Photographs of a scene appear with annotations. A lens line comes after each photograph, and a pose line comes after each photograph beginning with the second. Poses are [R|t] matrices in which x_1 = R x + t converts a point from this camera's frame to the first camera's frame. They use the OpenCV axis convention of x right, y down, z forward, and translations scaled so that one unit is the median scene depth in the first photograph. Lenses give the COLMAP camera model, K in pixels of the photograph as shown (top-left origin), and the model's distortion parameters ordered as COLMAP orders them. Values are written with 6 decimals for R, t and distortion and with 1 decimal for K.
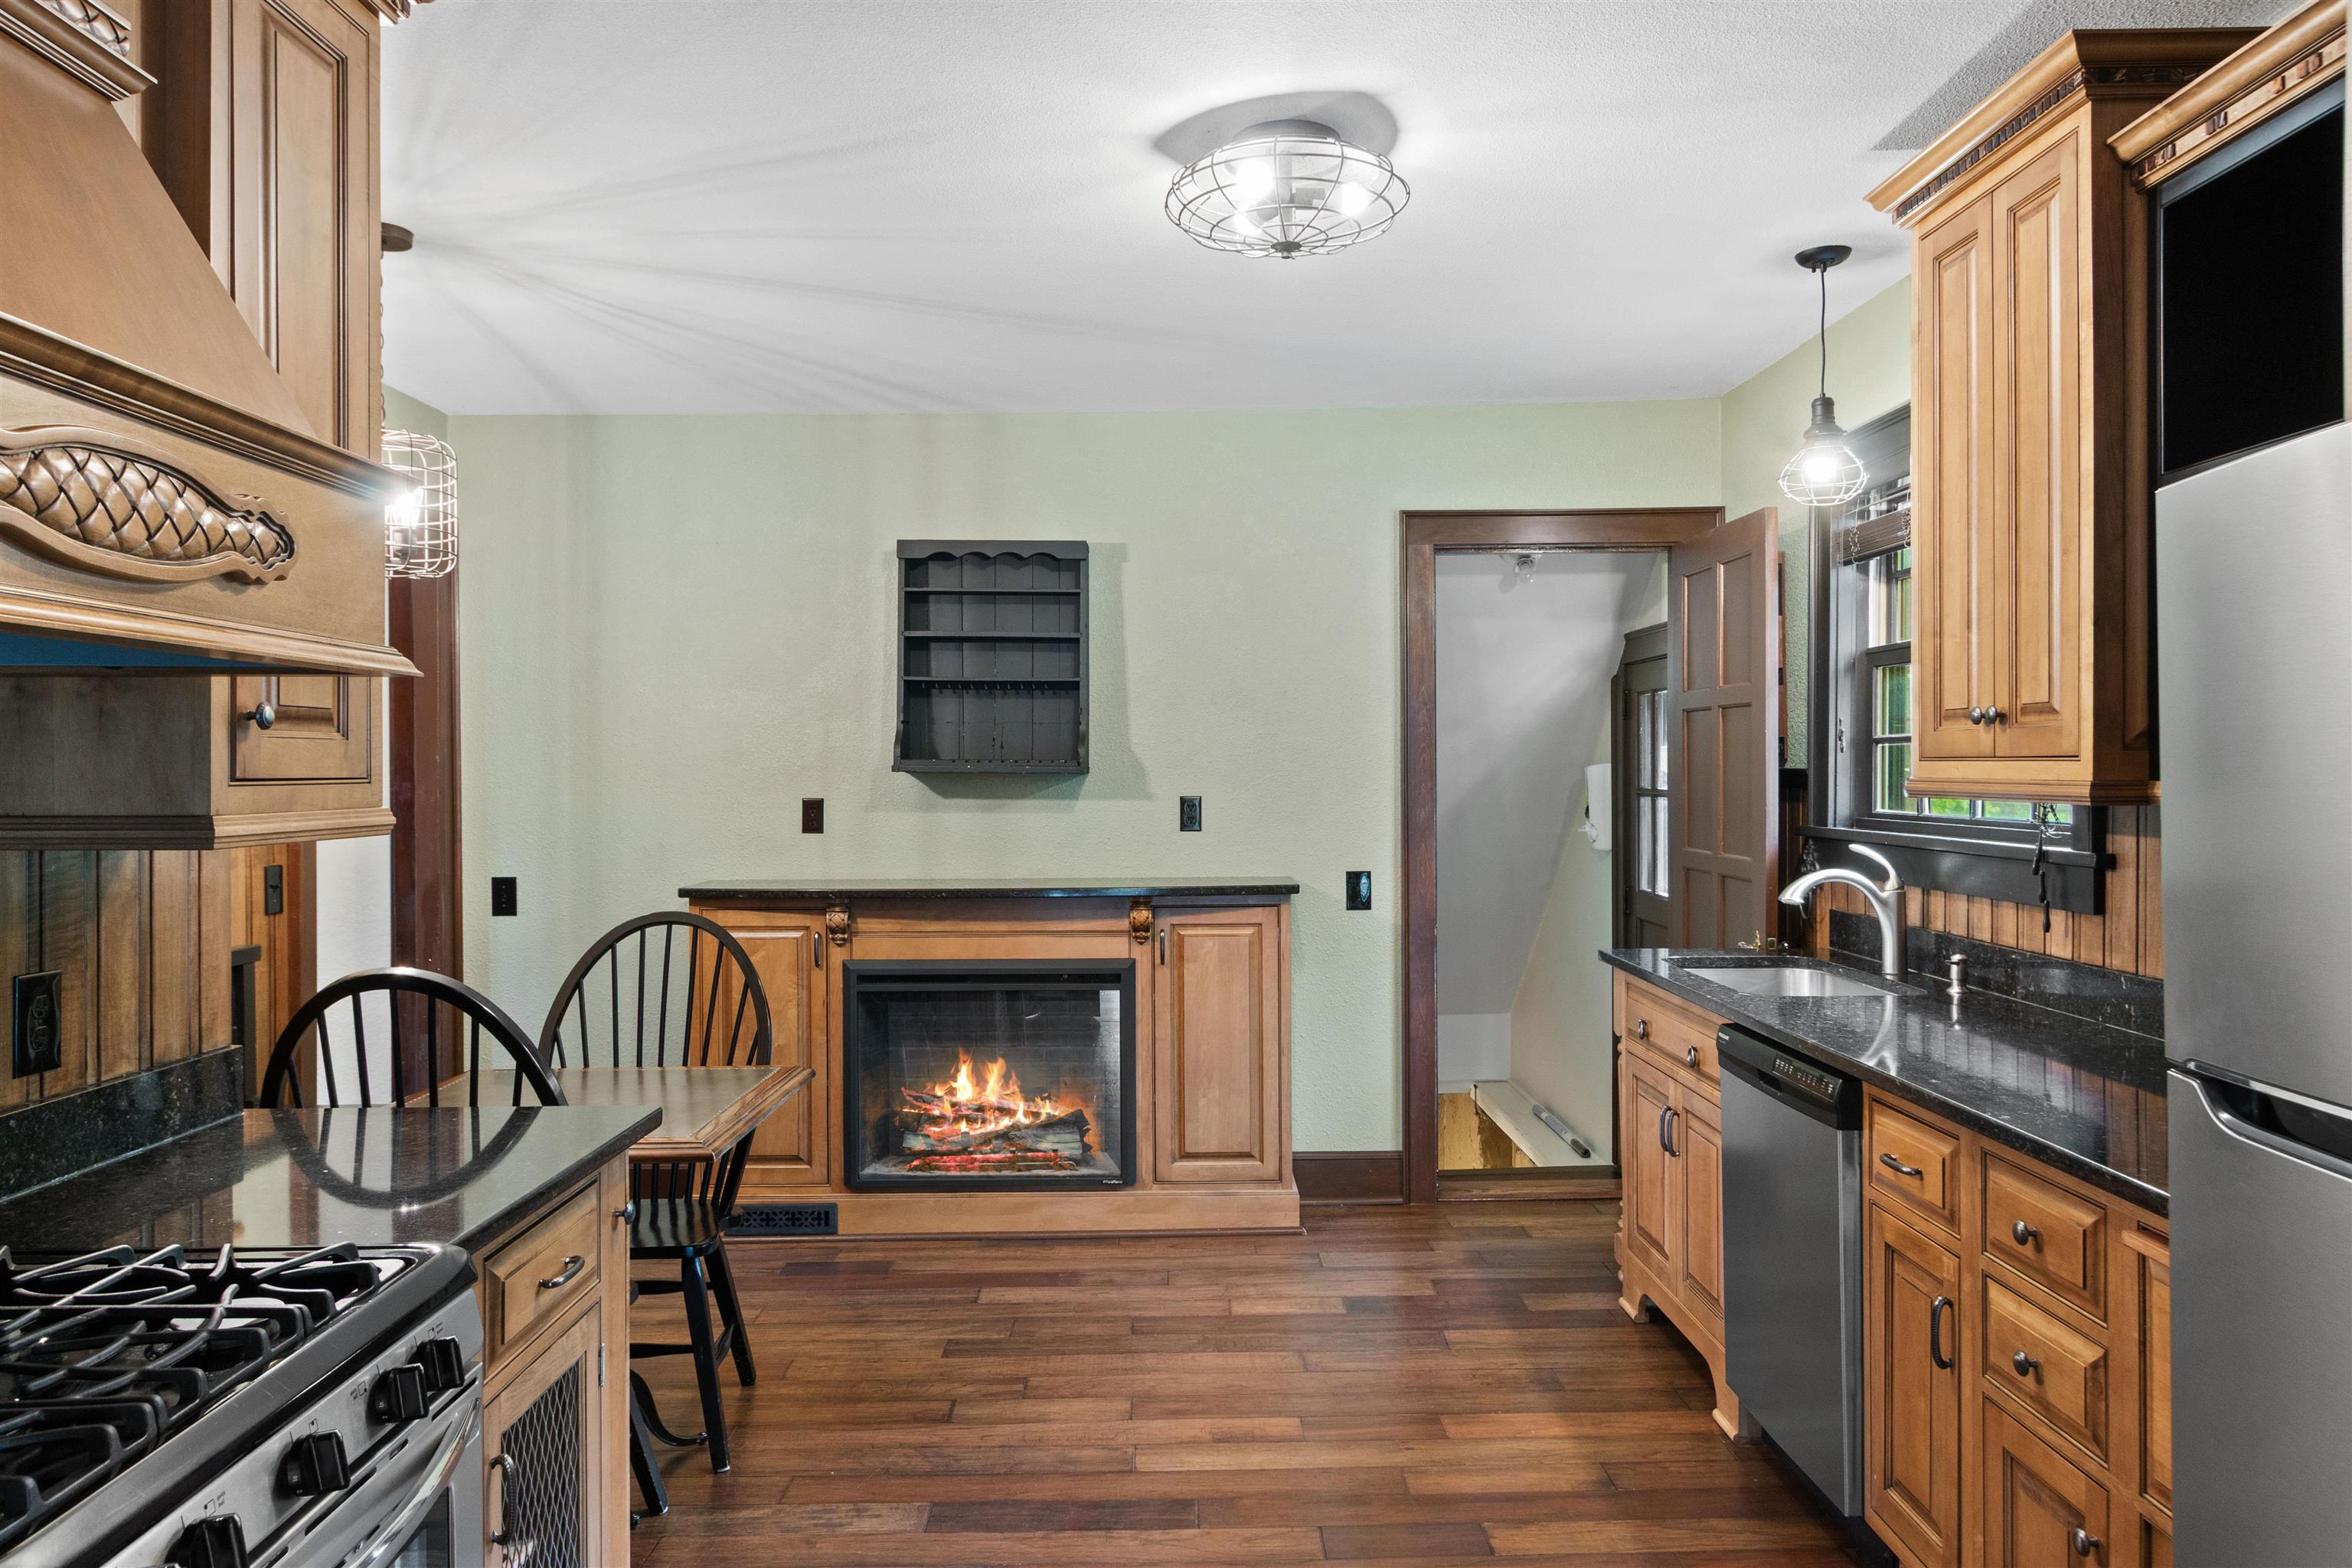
lens RADIAL K [[1586.5, 0, 1173.4], [0, 1586.5, 752.9], [0, 0, 1]] dist [-0.004735, -0.001146]
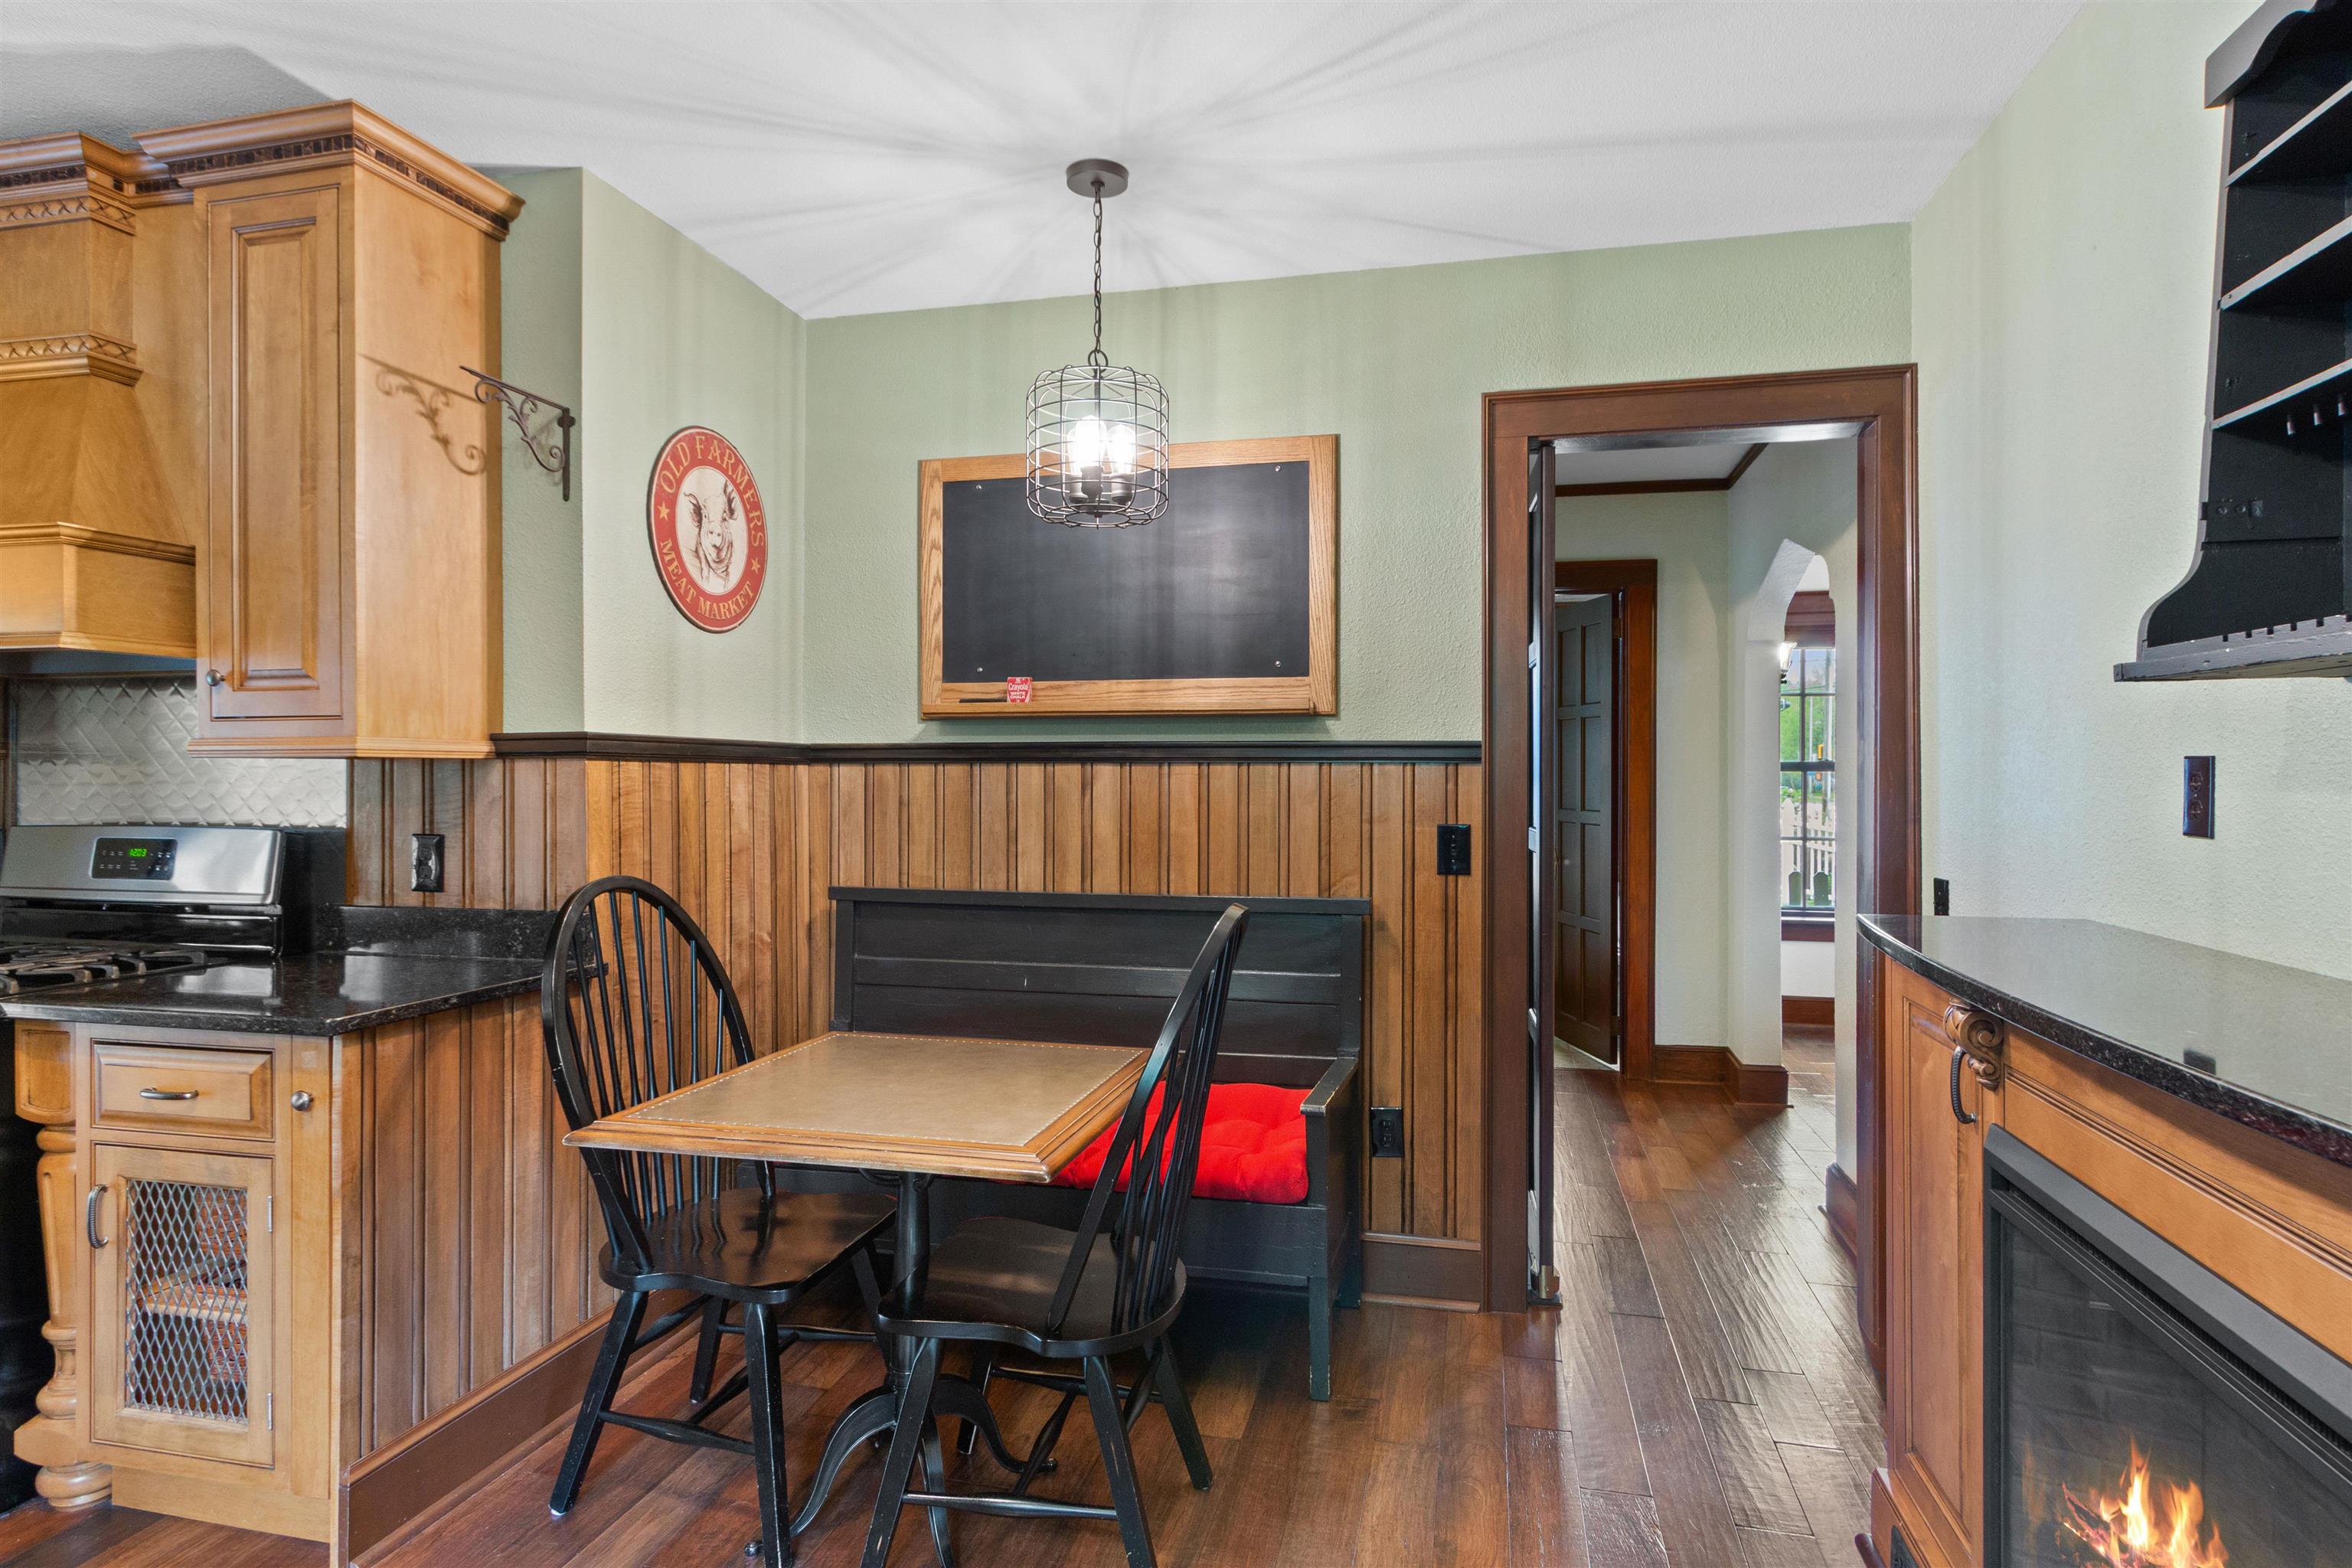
lens RADIAL K [[1227.5, 0, 1183.5], [0, 1227.5, 768.4], [0, 0, 1]] dist [0.002067, 0.000553]
pose [[-0.231456, 0.002273, -0.972843, 0.165613], [0.009631, 0.999954, 0.000045, 0.030577], [0.972798, -0.009359, -0.231468, 0.865616]]
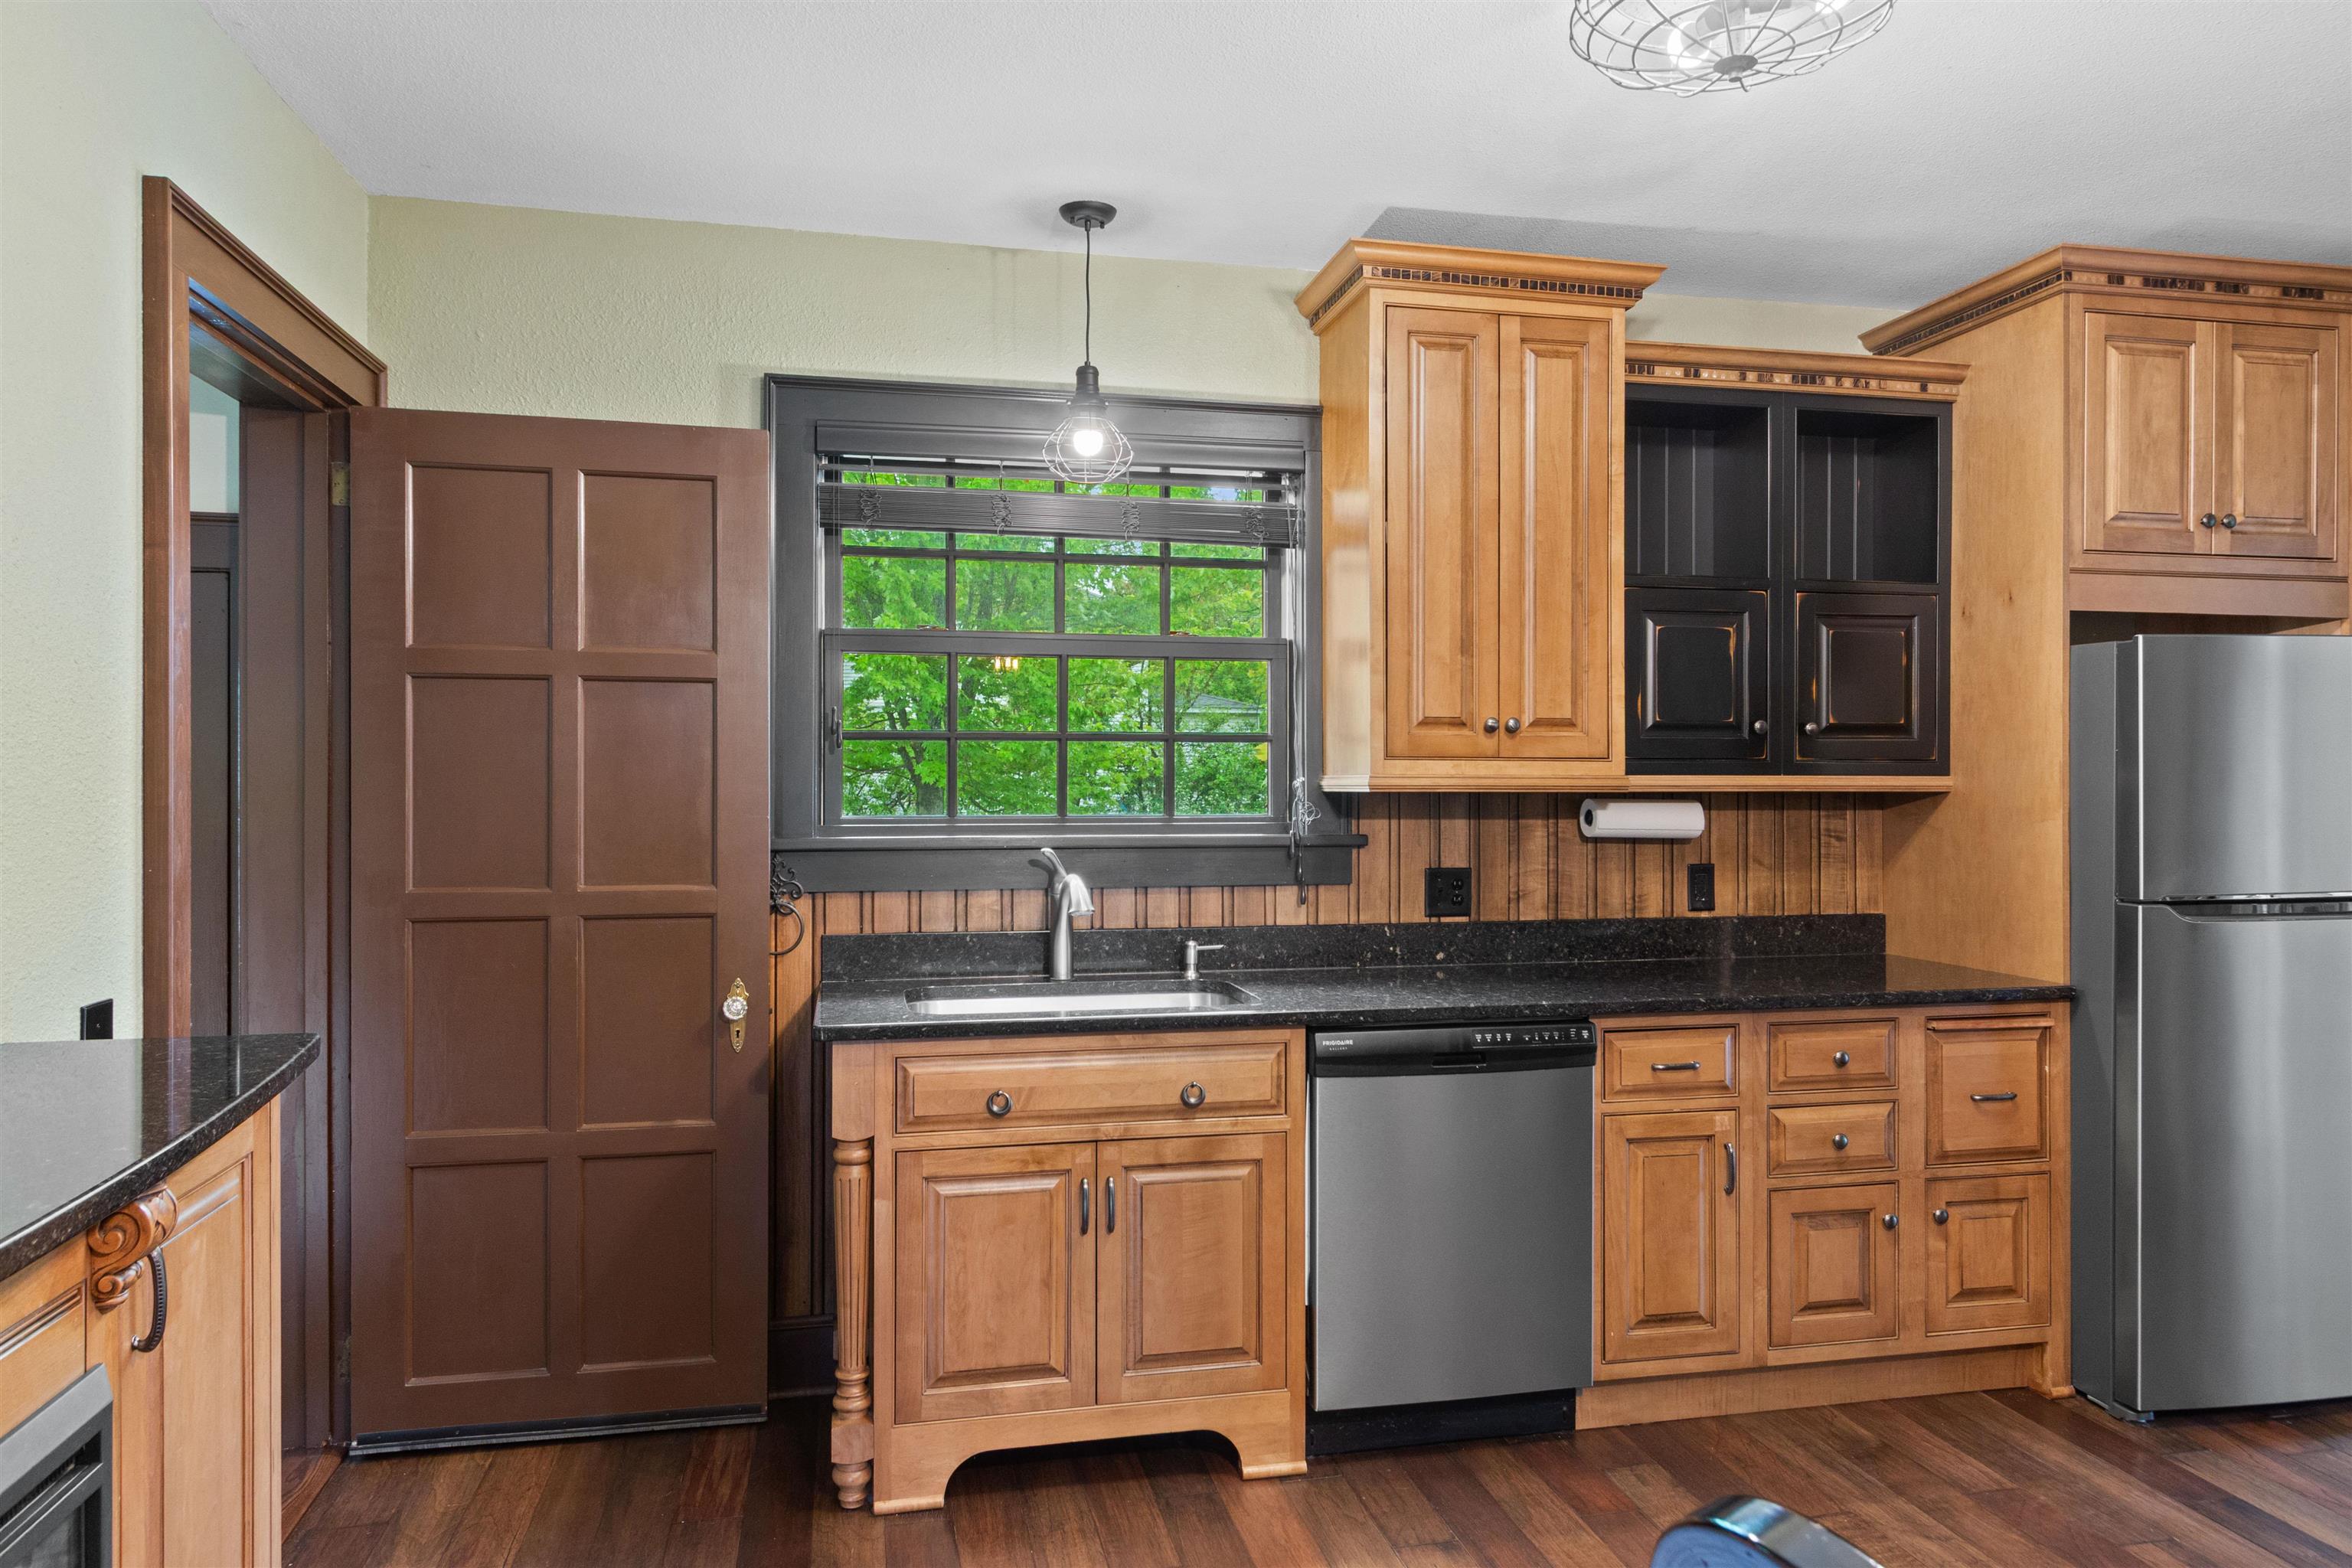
lens RADIAL K [[1516.1, 0, 1185.5], [0, 1516.1, 779.5], [0, 0, 1]] dist [0.002346, 0.000760]
pose [[-0.210114, 0.005991, 0.977659, -0.354960], [-0.009889, 0.999917, -0.008253, 0.018630], [-0.977627, -0.011402, -0.210037, 0.858922]]
